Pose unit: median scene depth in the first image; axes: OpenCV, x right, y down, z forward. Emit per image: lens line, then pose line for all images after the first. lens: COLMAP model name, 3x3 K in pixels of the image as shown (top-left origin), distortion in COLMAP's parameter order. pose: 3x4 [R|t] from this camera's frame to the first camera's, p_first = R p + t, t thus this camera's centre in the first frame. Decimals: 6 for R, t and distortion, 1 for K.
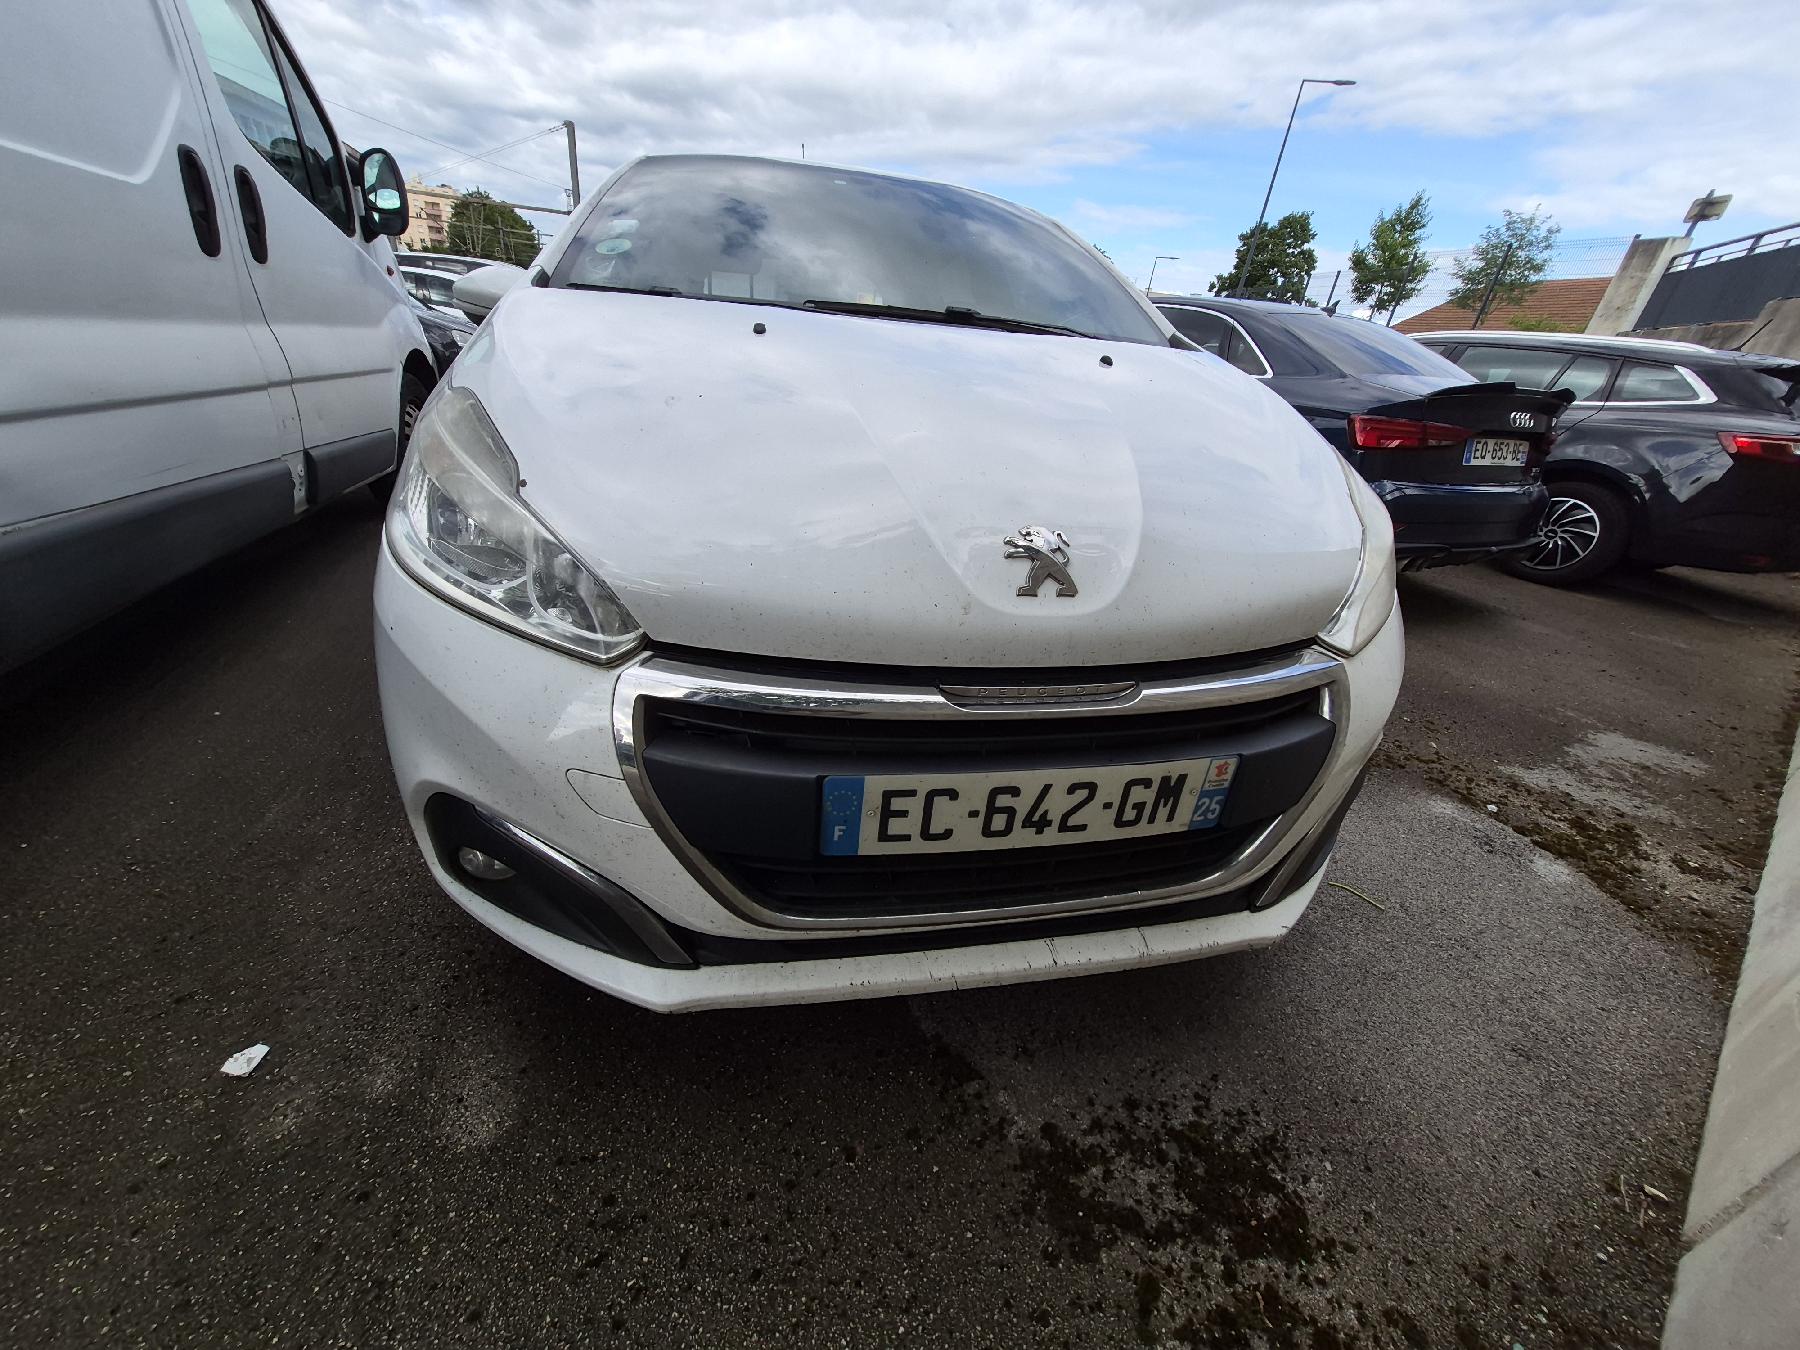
lens RADIAL K [[708.6, 0, 892.5], [0, 708.6, 686.5], [0, 0, 1]] dist [0.002739, -0.000730]
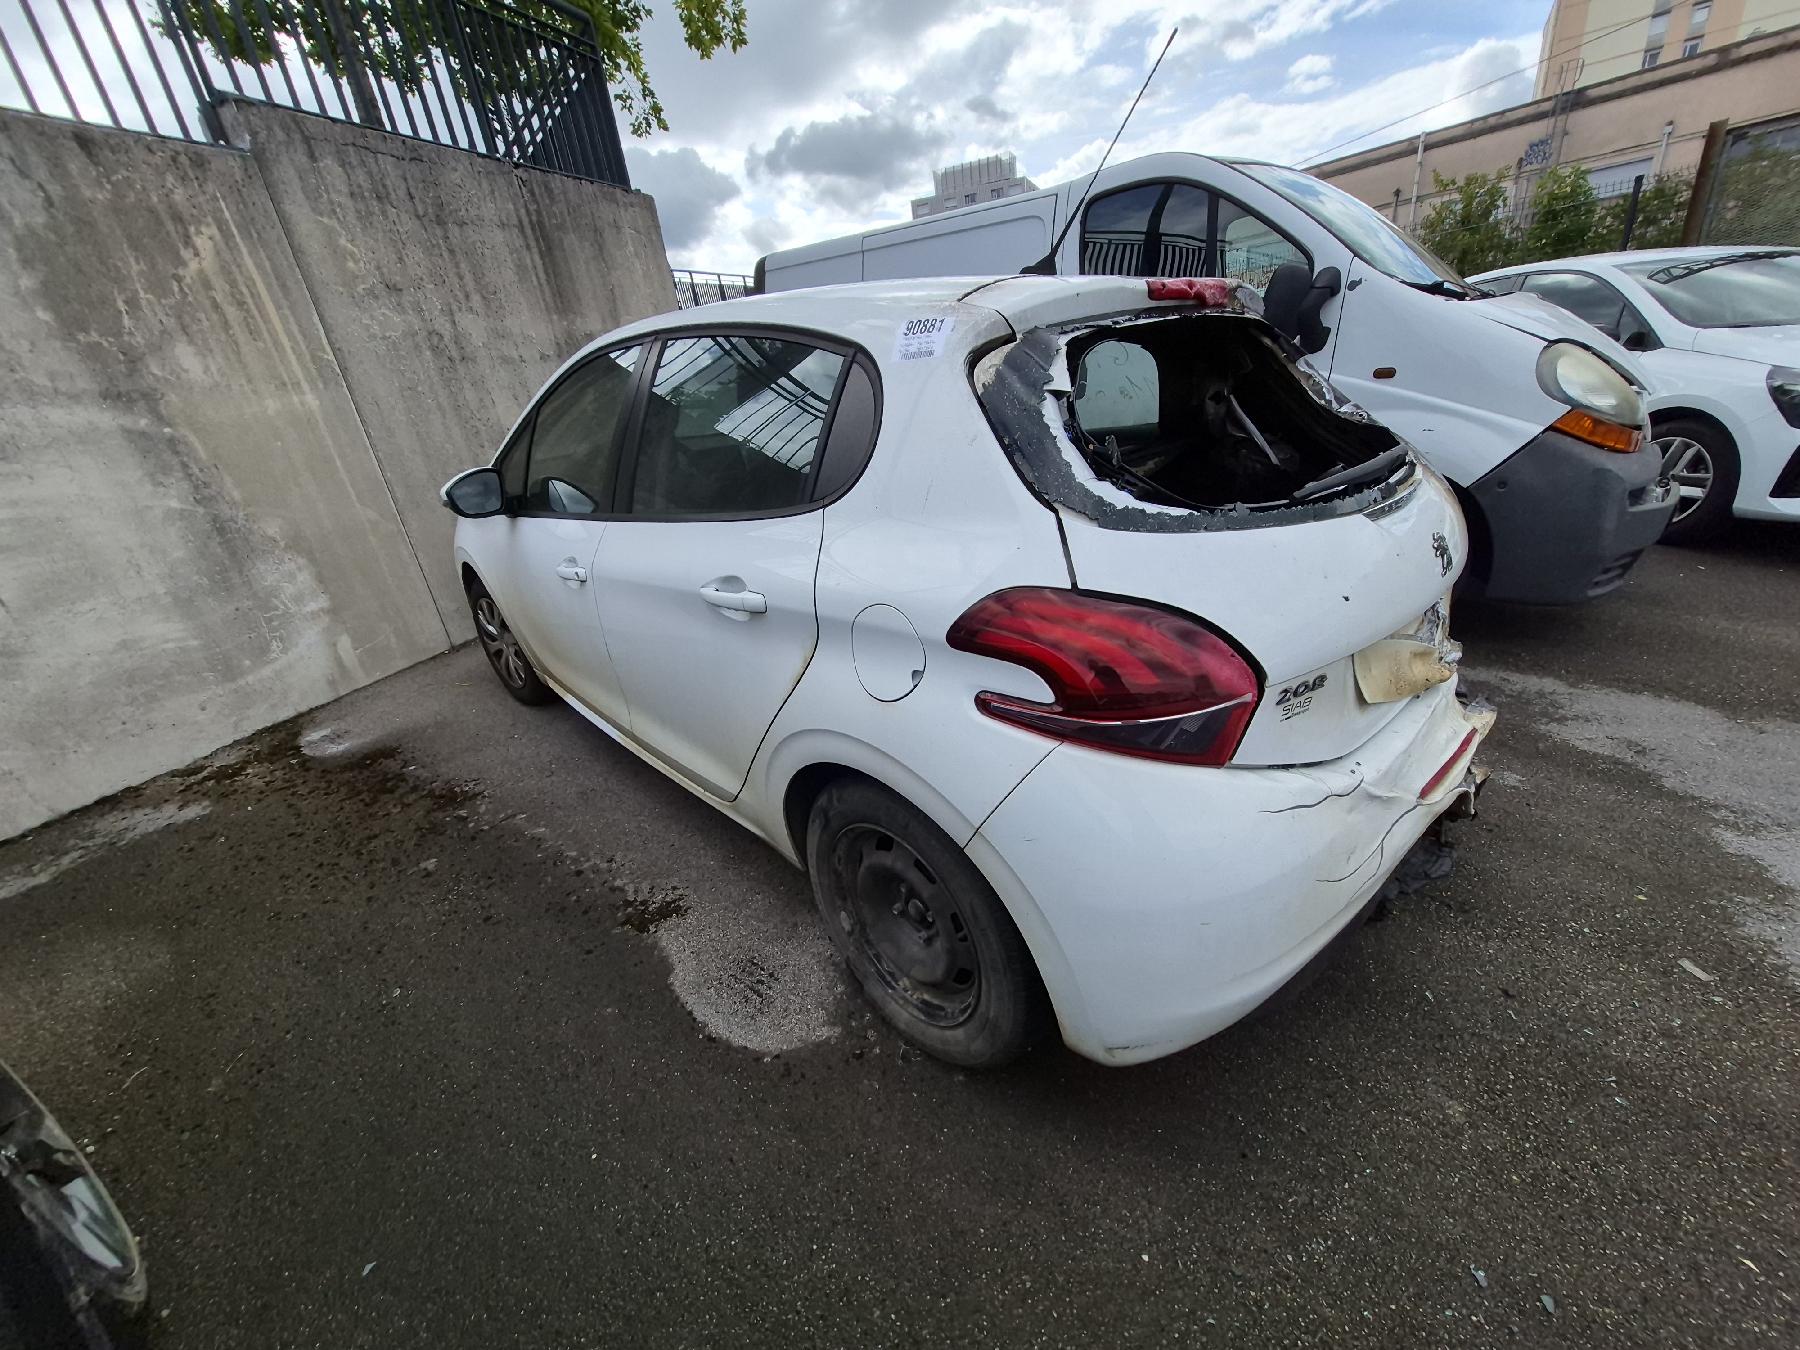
lens RADIAL K [[708.6, 0, 905.0], [0, 708.6, 660.2], [0, 0, 1]] dist [0.002739, -0.000730]
pose [[-0.859726, 0.194065, -0.472451, 0.193220], [-0.209867, 0.709087, 0.673165, -0.622869], [0.465646, 0.677890, -0.568893, 1.135696]]
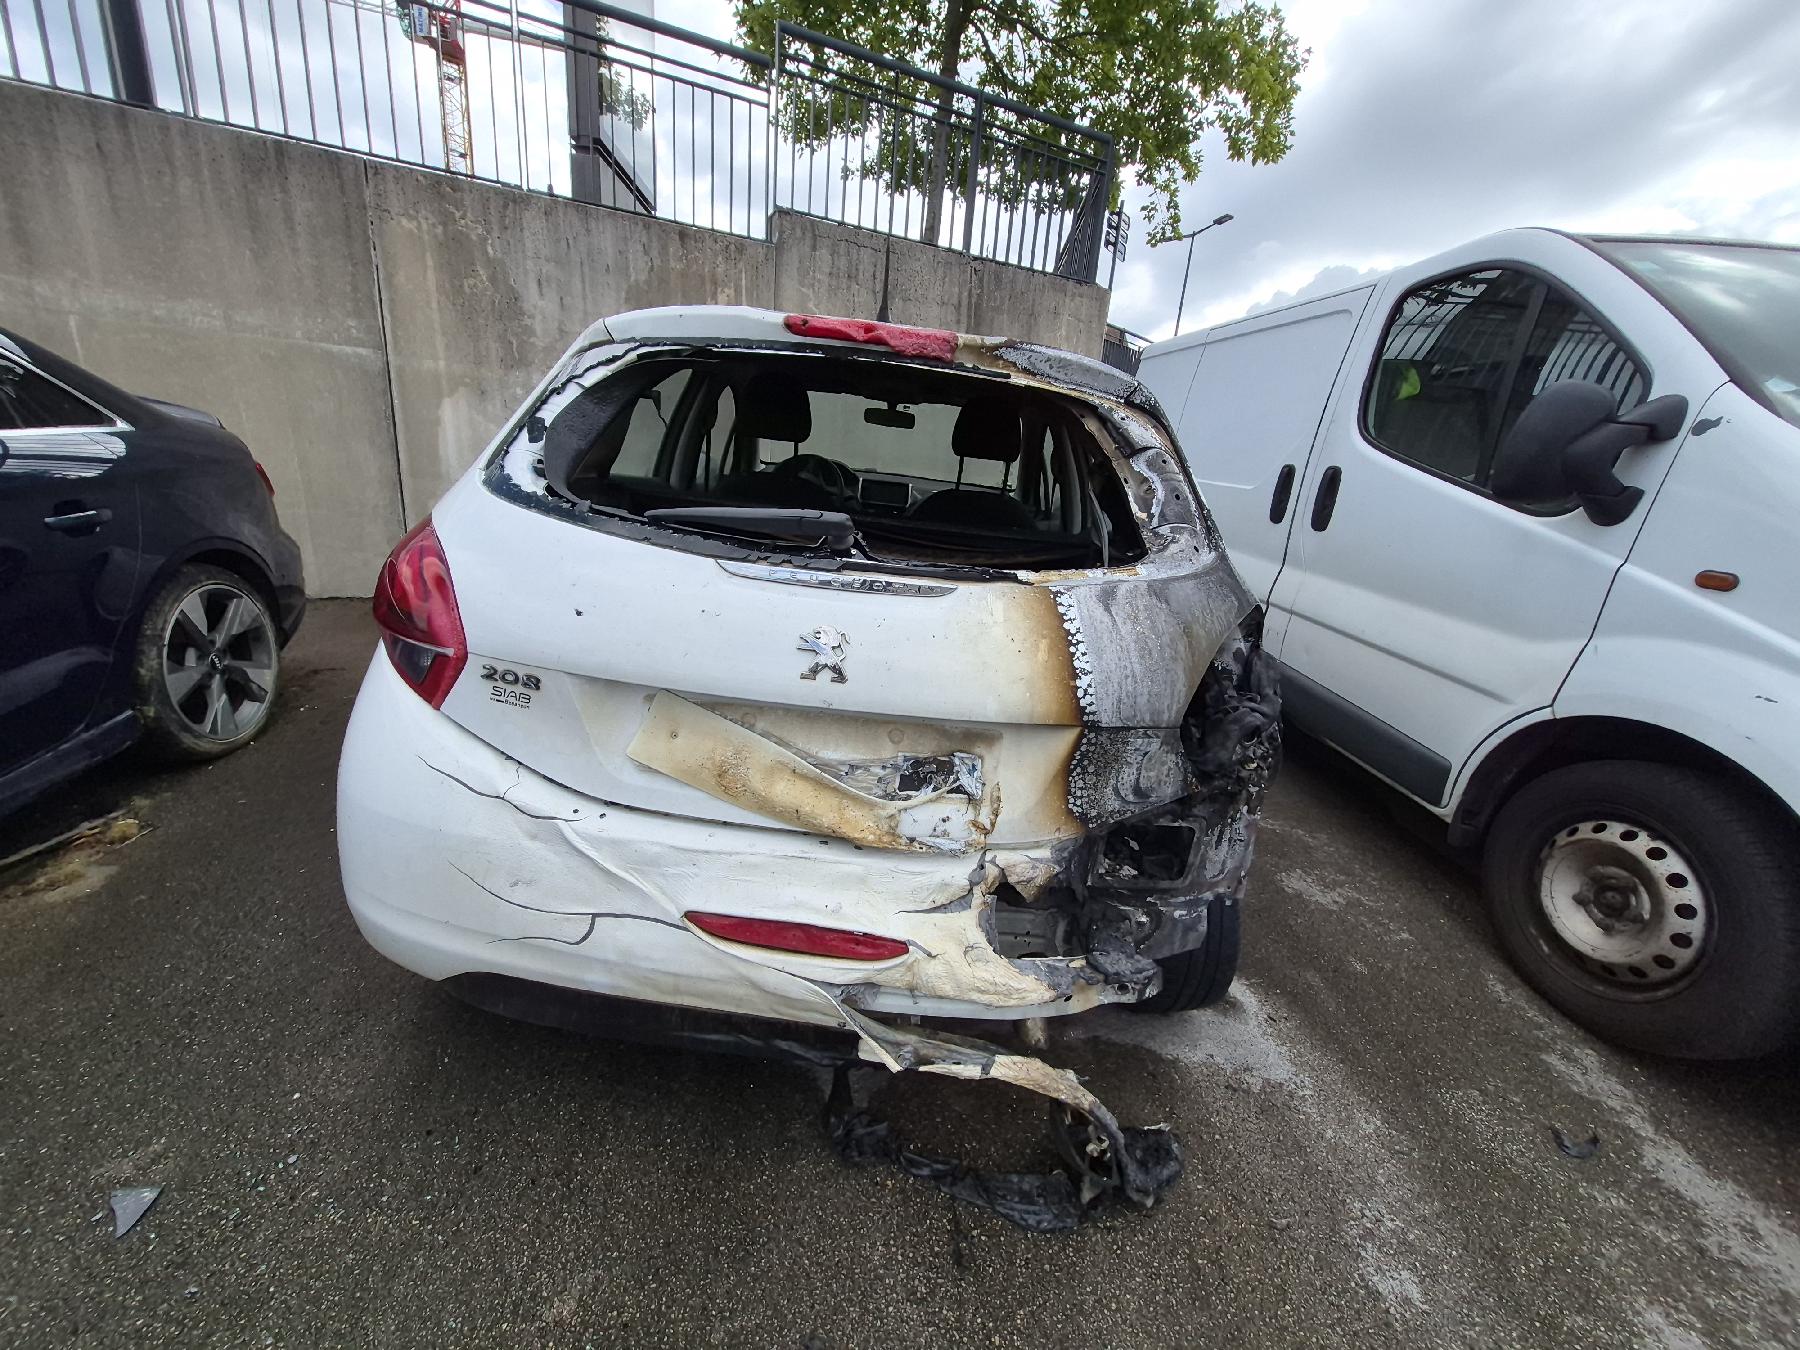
lens RADIAL K [[708.6, 0, 902.5], [0, 708.6, 661.6], [0, 0, 1]] dist [0.002739, -0.000730]
pose [[-0.957033, -0.238791, 0.164520, -0.237840], [-0.063046, 0.725123, 0.685727, -0.662290], [-0.283043, 0.645891, -0.709022, 1.203386]]
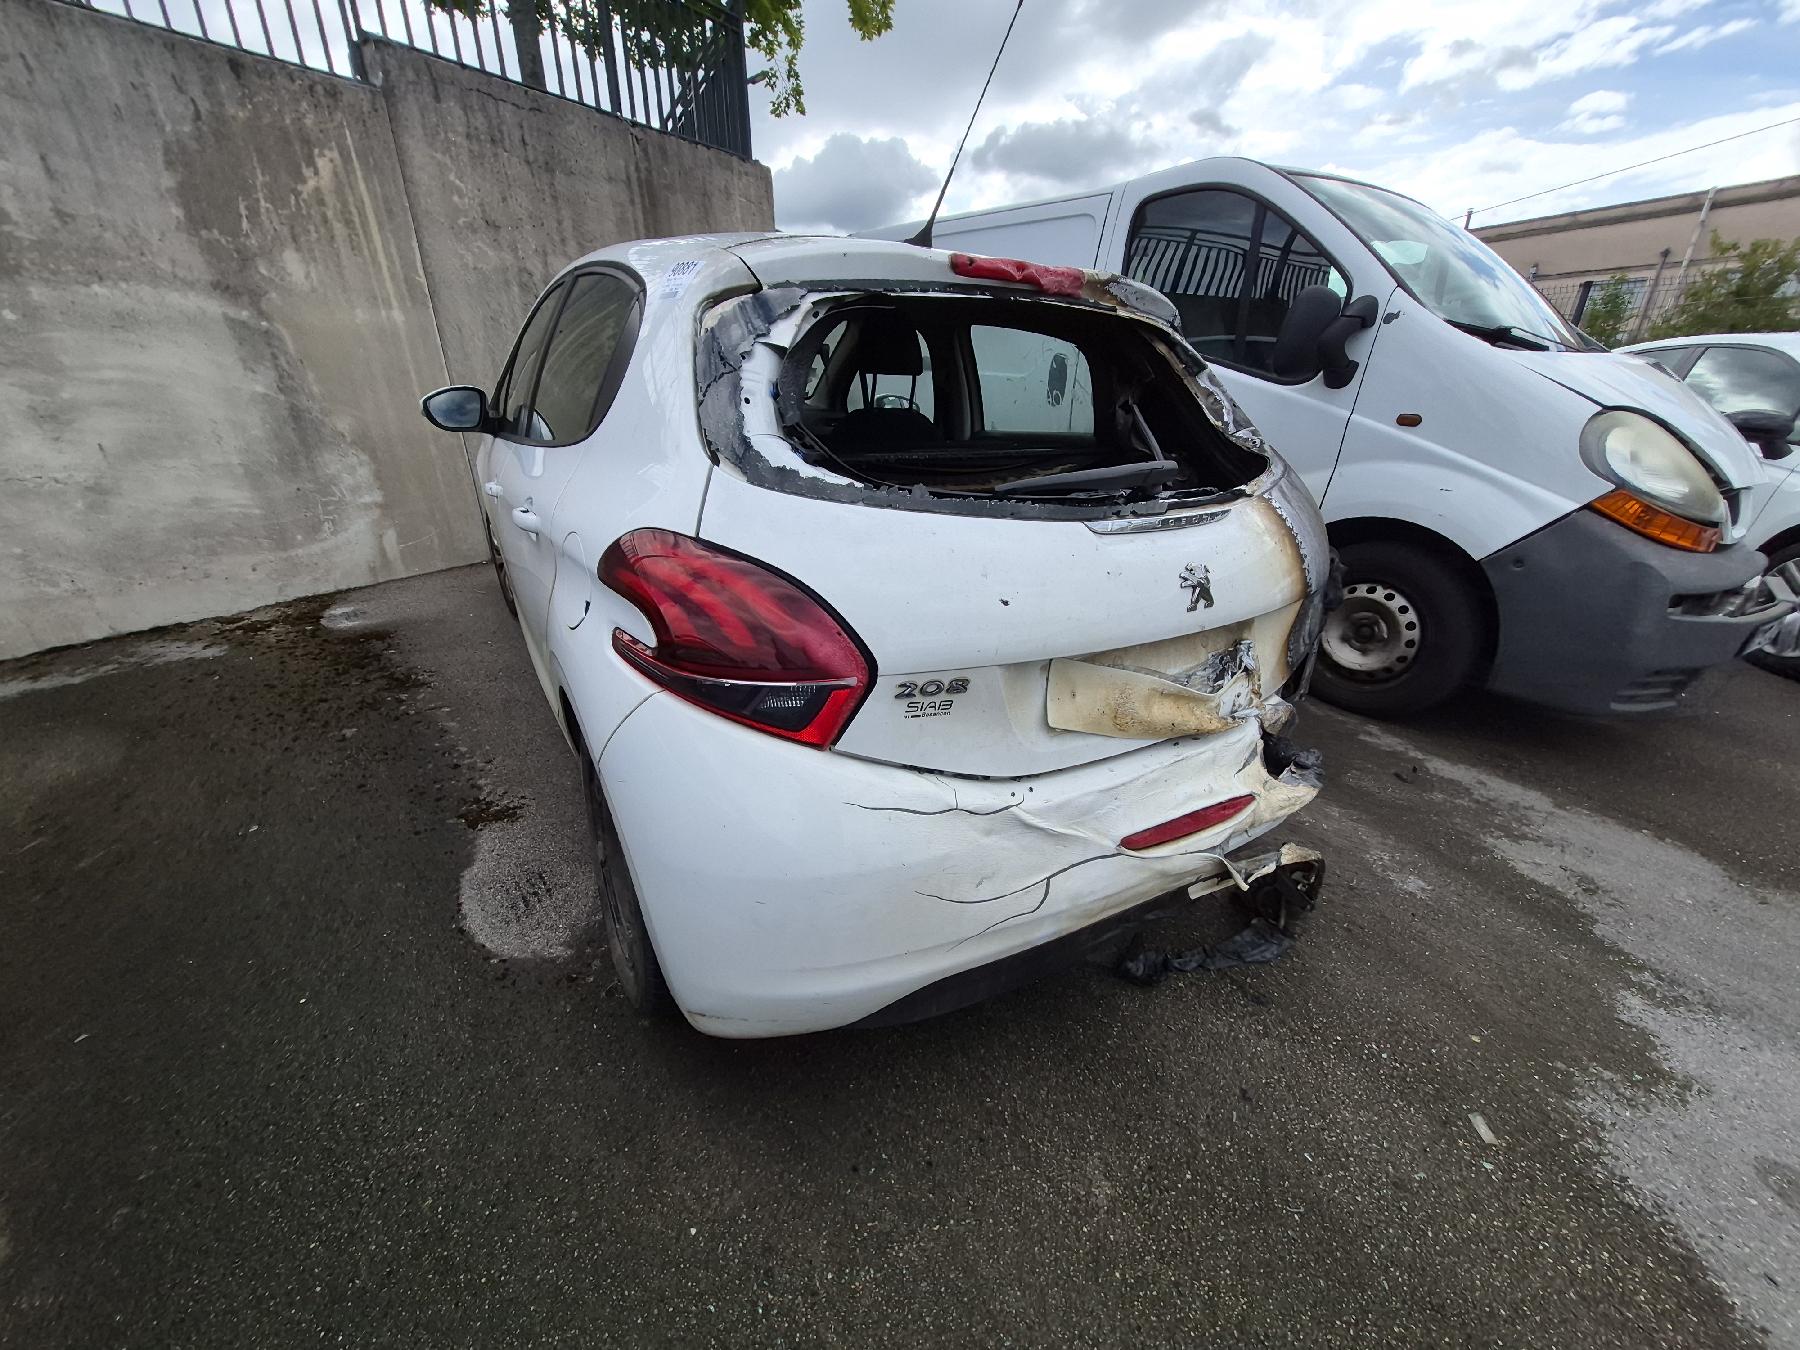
lens RADIAL K [[708.6, 0, 906.9], [0, 708.6, 662.5], [0, 0, 1]] dist [0.002739, -0.000730]
pose [[-0.940141, 0.024112, -0.339933, 0.036070], [-0.239041, 0.664285, 0.708227, -0.647422], [0.242889, 0.747090, -0.618757, 1.205902]]
